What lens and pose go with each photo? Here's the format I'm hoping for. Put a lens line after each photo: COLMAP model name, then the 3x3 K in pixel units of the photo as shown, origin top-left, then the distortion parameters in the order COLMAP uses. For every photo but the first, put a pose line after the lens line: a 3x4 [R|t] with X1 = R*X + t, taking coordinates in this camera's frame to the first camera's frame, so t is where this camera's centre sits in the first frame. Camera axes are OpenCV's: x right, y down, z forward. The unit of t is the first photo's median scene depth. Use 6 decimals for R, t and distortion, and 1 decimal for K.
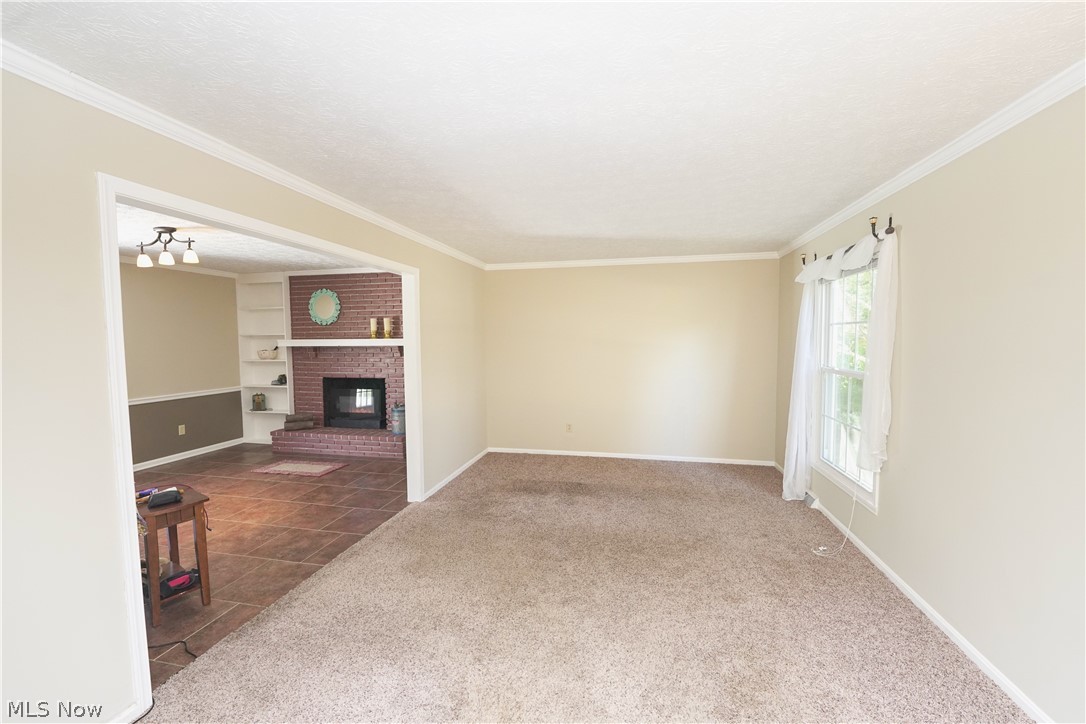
lens RADIAL K [[443.0, 0, 545.4], [0, 443.0, 362.9], [0, 0, 1]] dist [-0.007532, -0.000662]
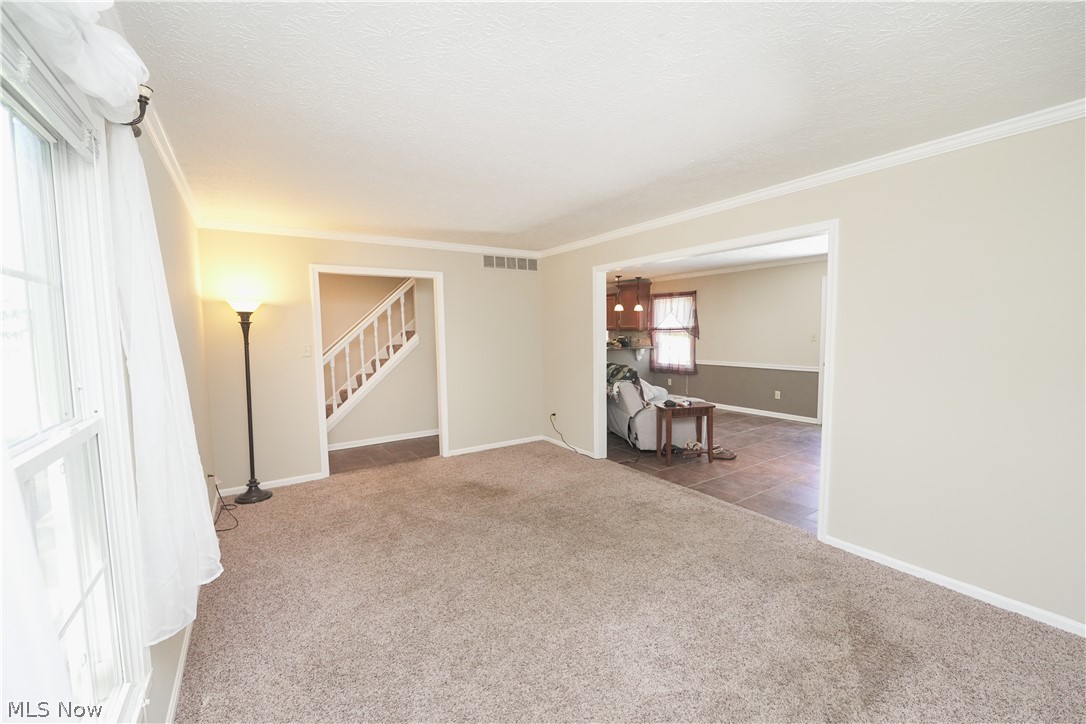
lens RADIAL K [[435.0, 0, 531.9], [0, 435.0, 367.4], [0, 0, 1]] dist [-0.001924, -0.000176]
pose [[-0.710507, 0.077281, -0.699434, 0.351057], [-0.023285, 0.990825, 0.133130, -0.034767], [0.703305, 0.110876, -0.702189, 0.739205]]
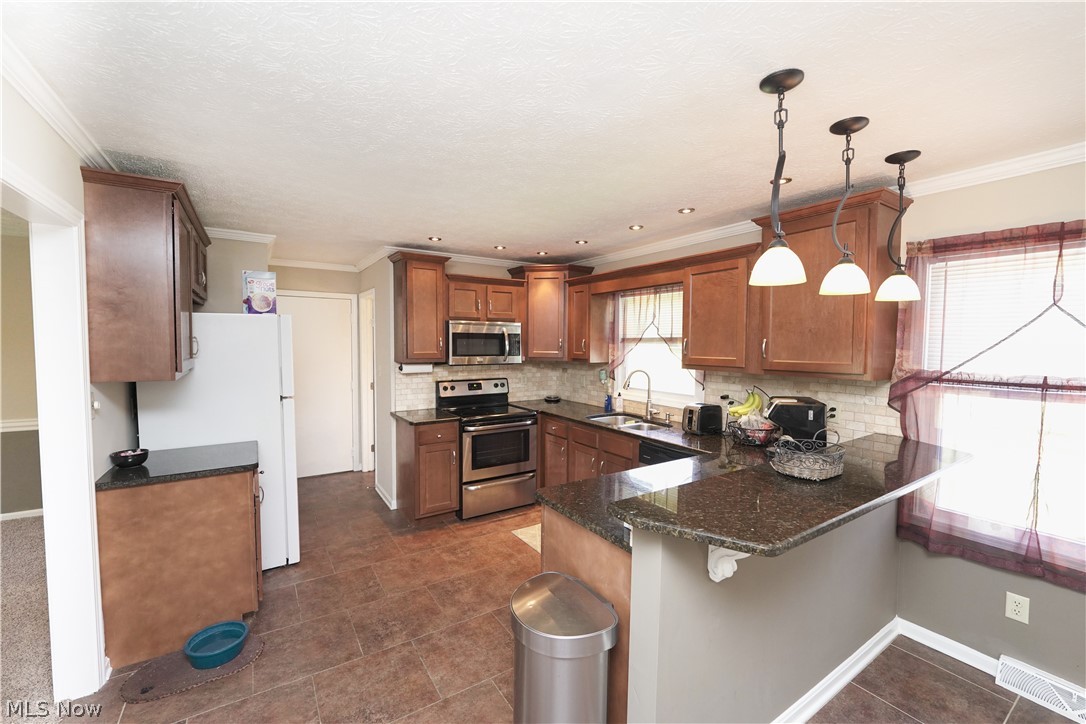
lens RADIAL K [[435.0, 0, 531.9], [0, 435.0, 367.4], [0, 0, 1]] dist [-0.001924, -0.000176]
pose [[-0.713905, 0.041020, -0.699040, -0.454471], [-0.045124, 0.993513, 0.104384, -0.009735], [0.698788, 0.106063, -0.707422, 0.030093]]
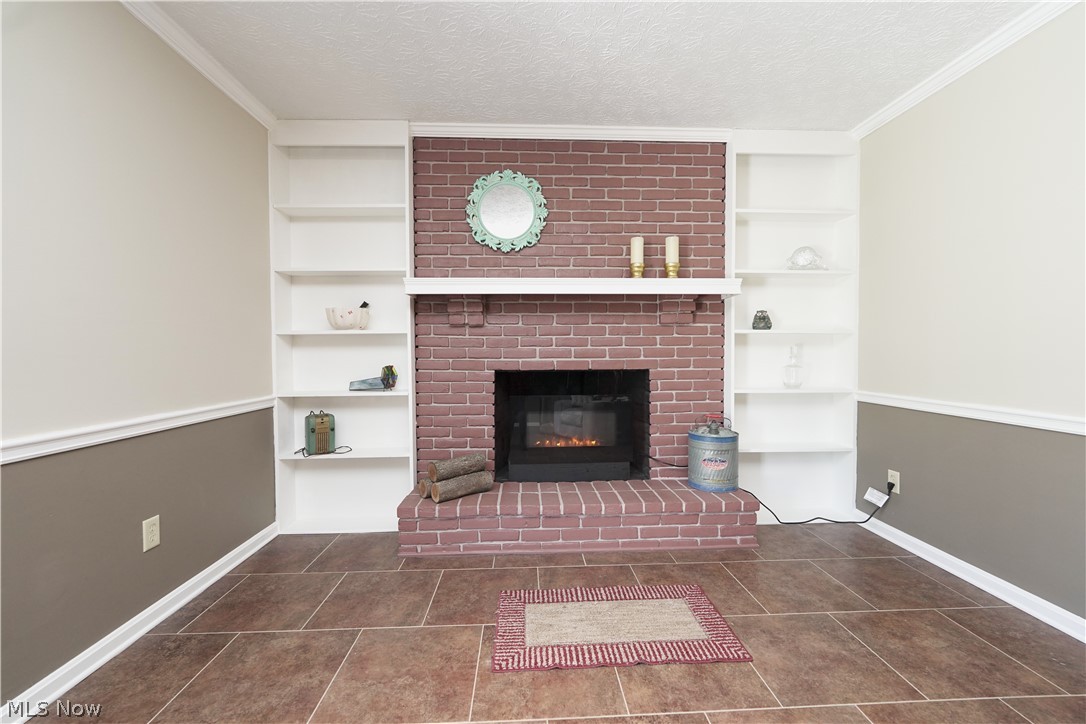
lens RADIAL K [[443.0, 0, 545.4], [0, 443.0, 362.9], [0, 0, 1]] dist [-0.007532, -0.000662]
pose [[0.967085, -0.004692, 0.254410, -0.582253], [0.012754, 0.999467, -0.030050, 0.040042], [-0.254133, 0.032306, 0.966630, 0.571505]]
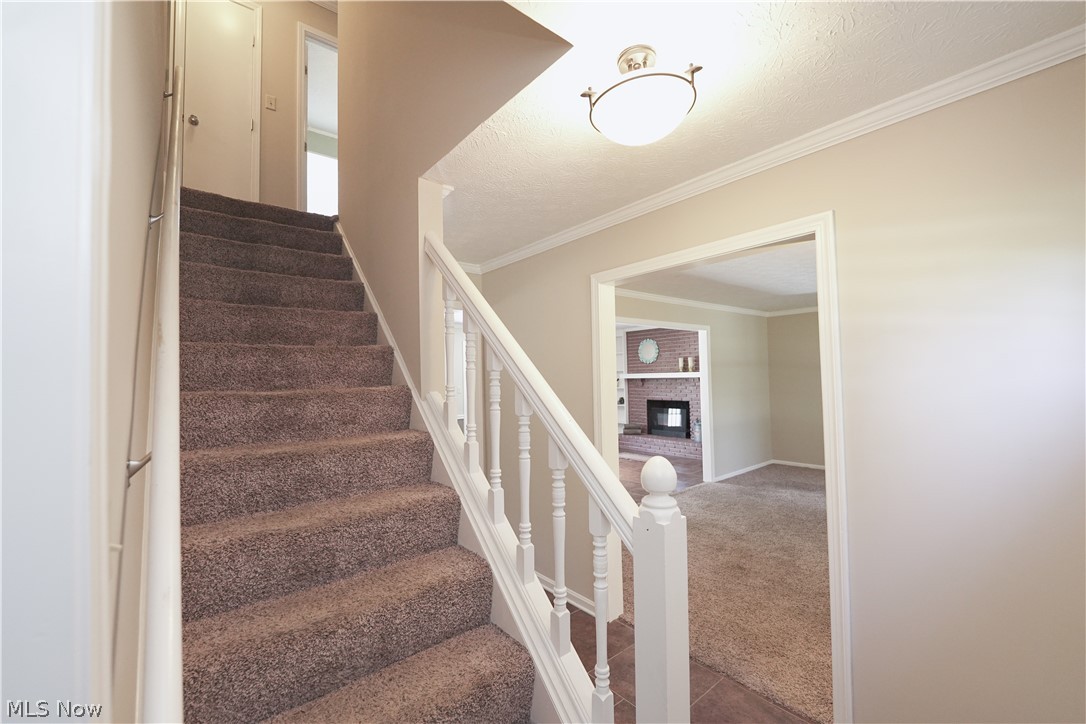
lens RADIAL K [[443.0, 0, 545.4], [0, 443.0, 362.9], [0, 0, 1]] dist [-0.007532, -0.000662]
pose [[0.784609, -0.029030, -0.619311, 0.139803], [-0.019056, 0.997302, -0.070891, 0.022357], [0.619699, 0.067424, 0.781938, -0.354483]]
